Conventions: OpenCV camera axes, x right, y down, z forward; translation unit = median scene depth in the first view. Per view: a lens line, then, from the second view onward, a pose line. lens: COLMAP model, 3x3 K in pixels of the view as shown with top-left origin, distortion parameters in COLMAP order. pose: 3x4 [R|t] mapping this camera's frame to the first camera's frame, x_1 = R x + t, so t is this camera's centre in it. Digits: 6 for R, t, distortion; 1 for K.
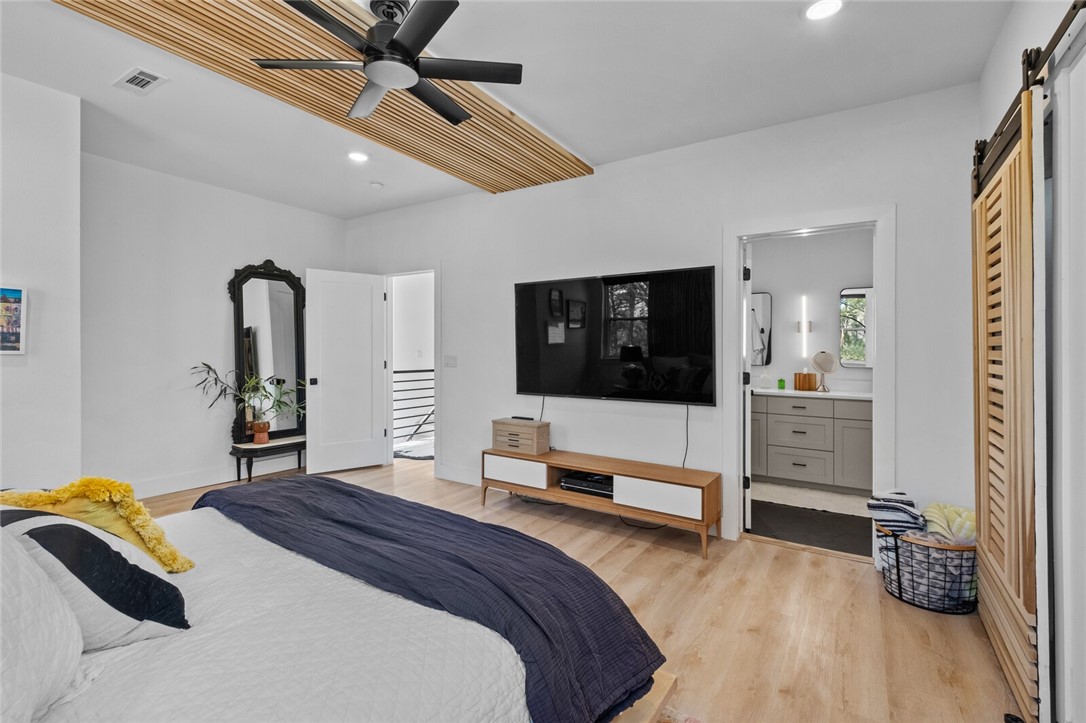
lens RADIAL K [[483.1, 0, 543.3], [0, 483.1, 357.9], [0, 0, 1]] dist [-0.014997, -0.000687]
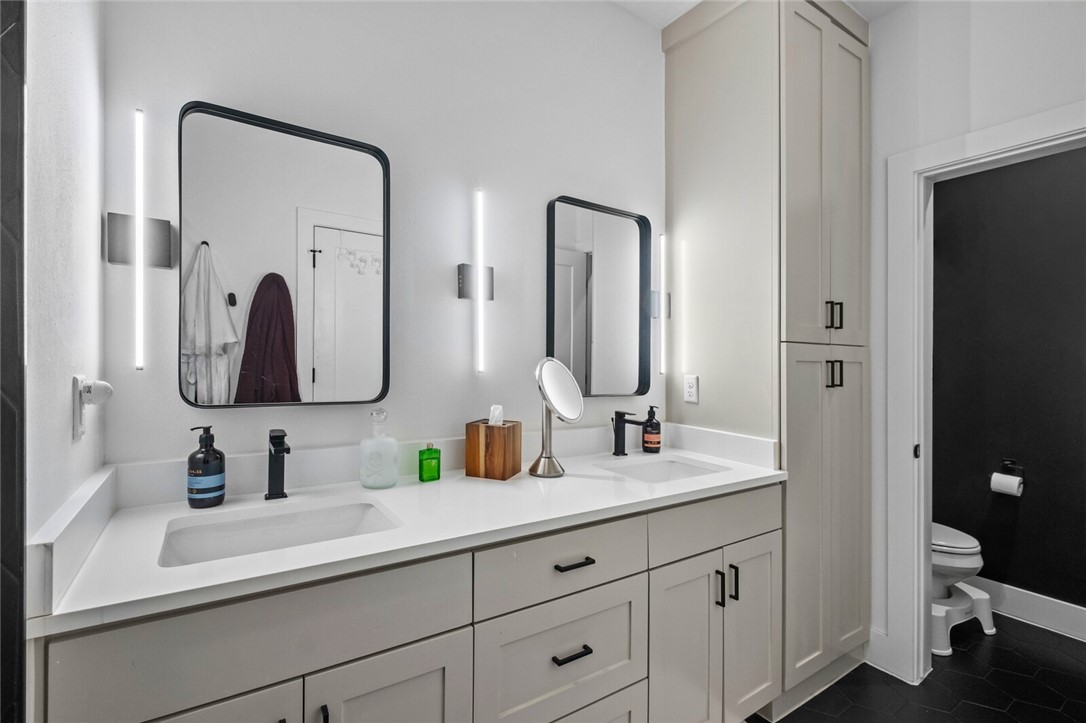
lens RADIAL K [[483.1, 0, 541.5], [0, 483.1, 359.0], [0, 0, 1]] dist [-0.014997, -0.000687]
pose [[0.380812, 0.001256, 0.924652, 0.245362], [-0.005333, 0.999985, 0.000838, -0.011358], [-0.924637, -0.005251, 0.380813, 0.823741]]
